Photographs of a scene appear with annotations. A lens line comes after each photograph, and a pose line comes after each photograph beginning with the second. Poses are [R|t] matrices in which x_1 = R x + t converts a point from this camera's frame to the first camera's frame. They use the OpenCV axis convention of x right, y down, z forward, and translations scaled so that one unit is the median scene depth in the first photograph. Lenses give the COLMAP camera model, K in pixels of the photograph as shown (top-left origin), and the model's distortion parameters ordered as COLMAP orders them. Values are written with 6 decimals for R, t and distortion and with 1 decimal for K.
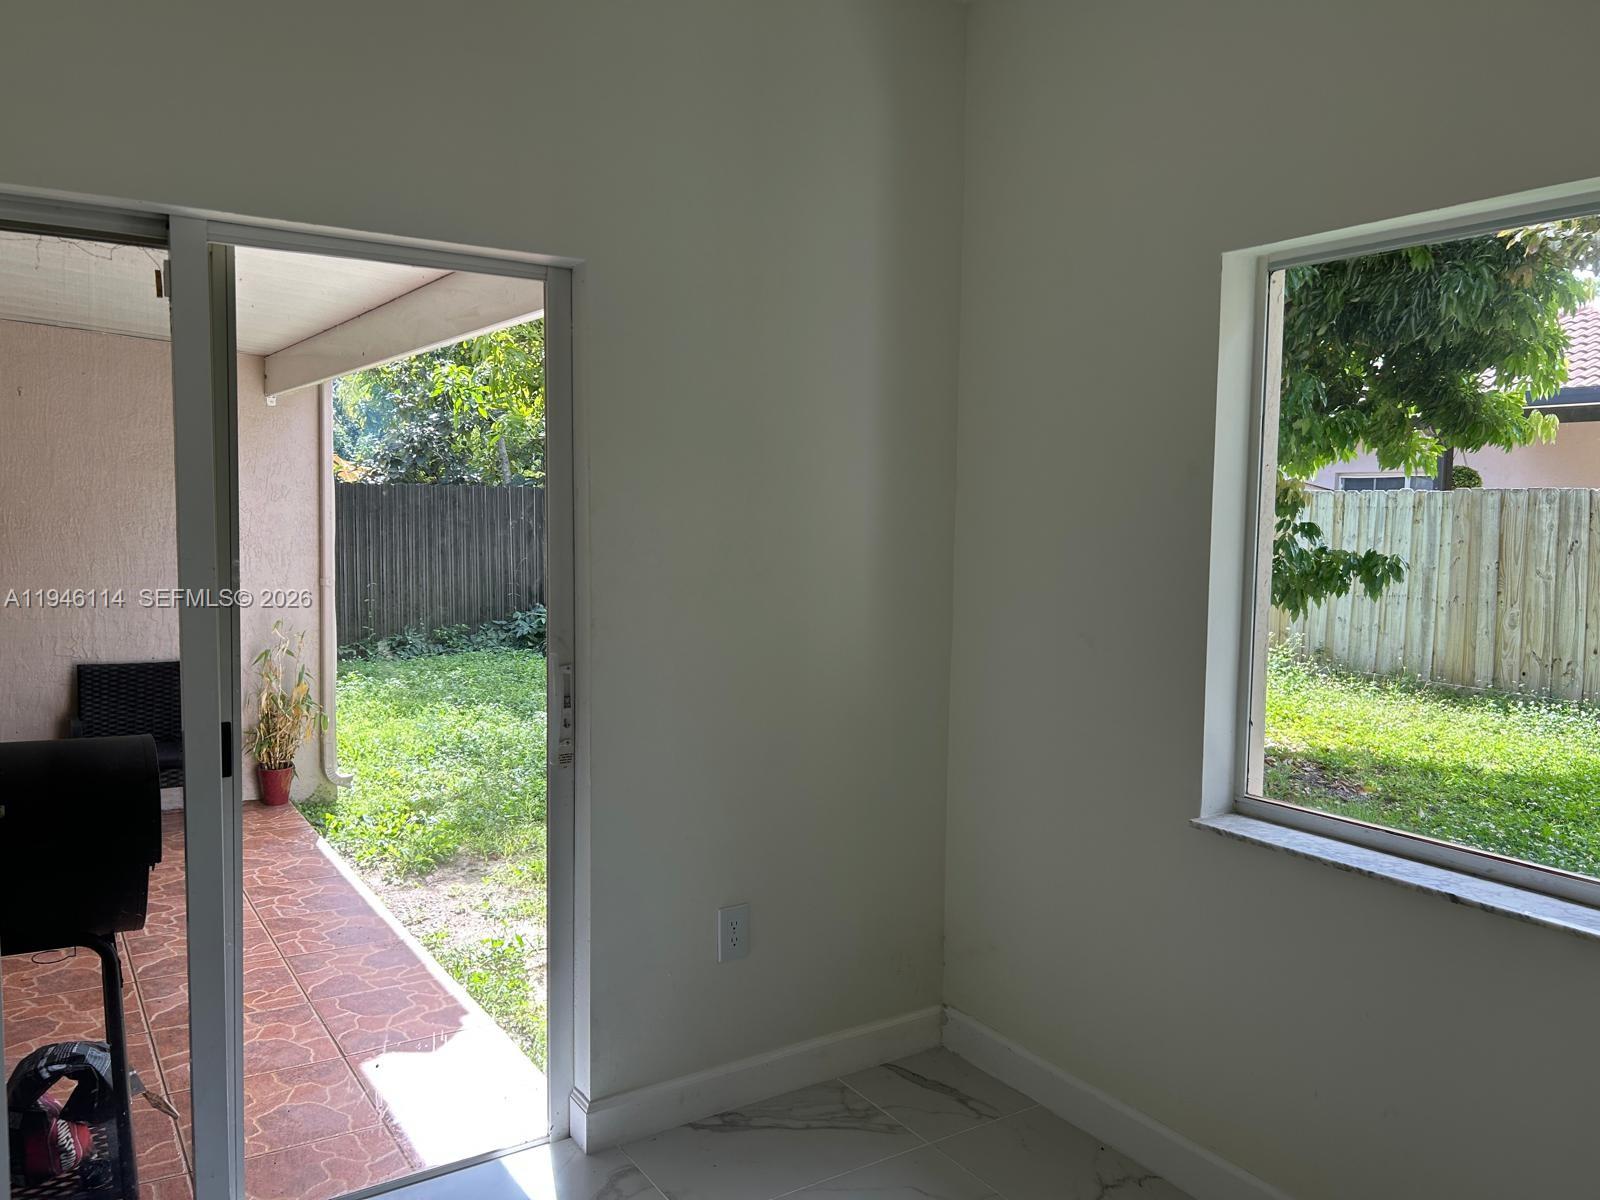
lens RADIAL K [[1201.5, 0, 800.9], [0, 1201.5, 601.6], [0, 0, 1]] dist [-0.004290, -0.004337]
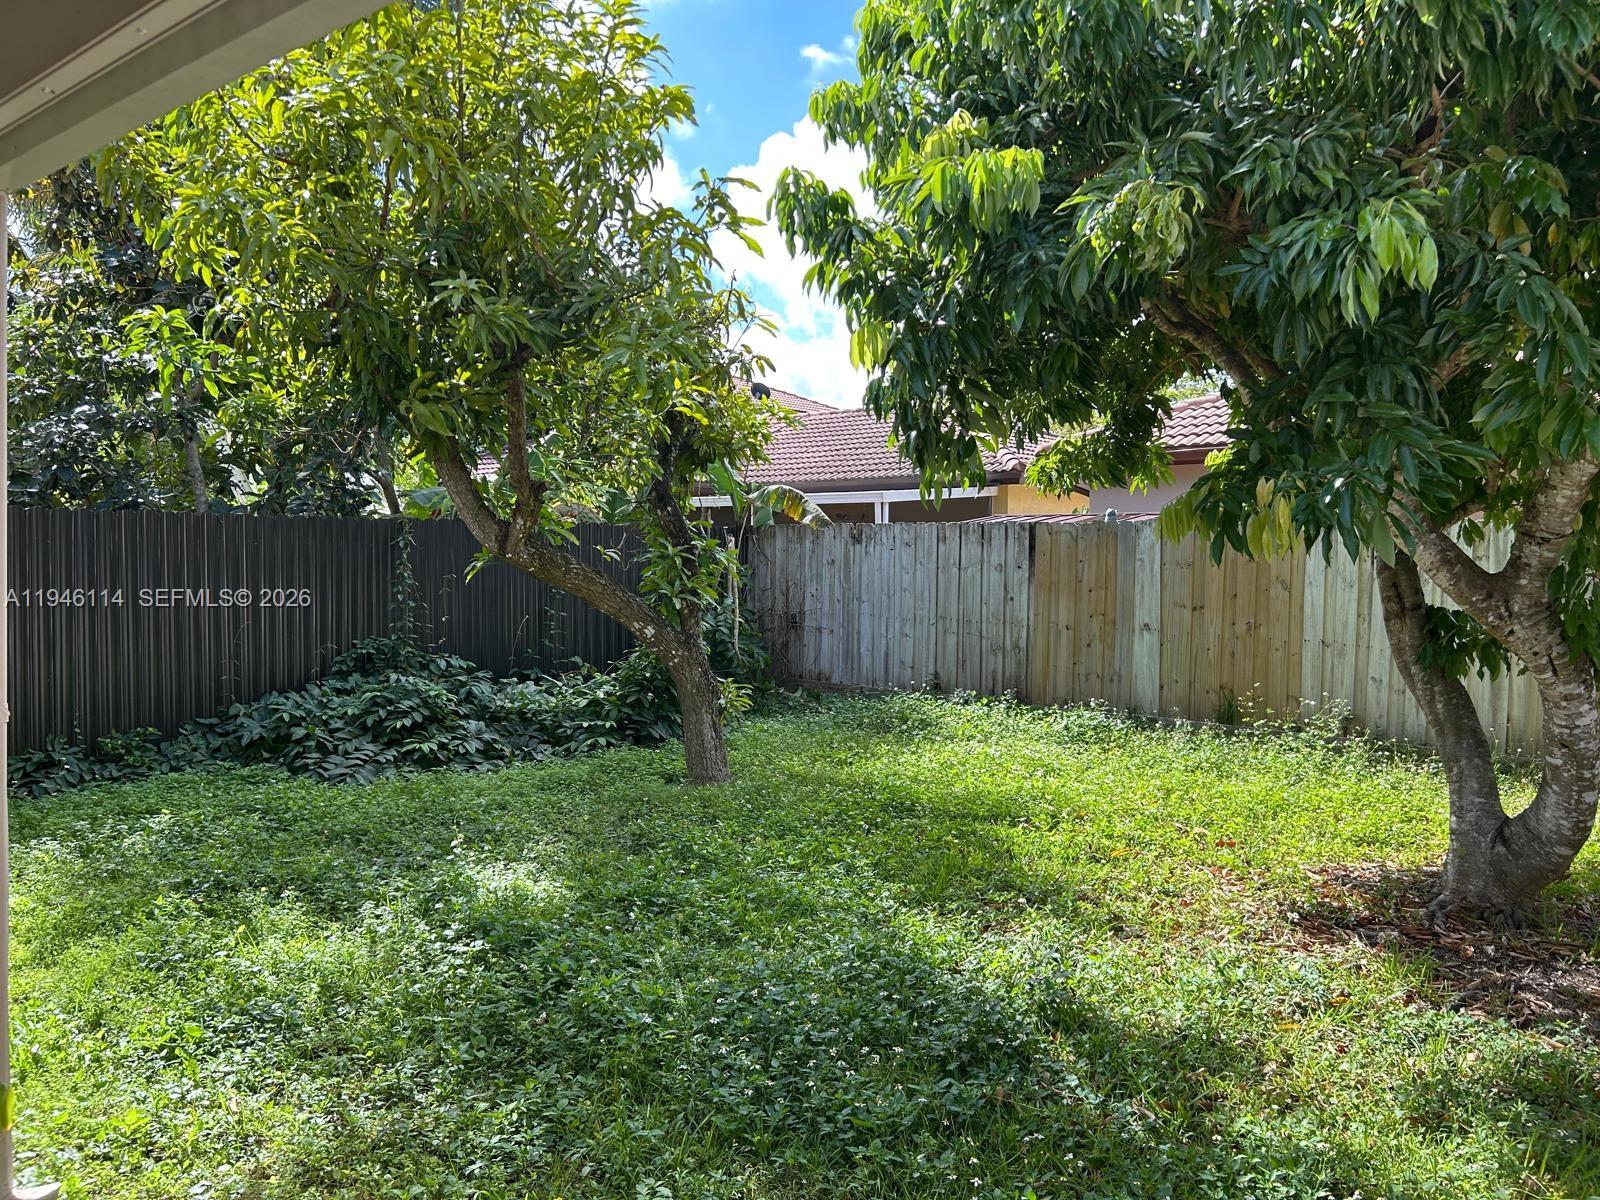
lens RADIAL K [[1201.5, 0, 799.5], [0, 1201.5, 596.7], [0, 0, 1]] dist [-0.004290, -0.004337]
pose [[0.957528, -0.015291, 0.287933, -0.132452], [0.027108, 0.998944, -0.037099, -0.017906], [-0.287062, 0.043328, 0.956932, 0.286500]]
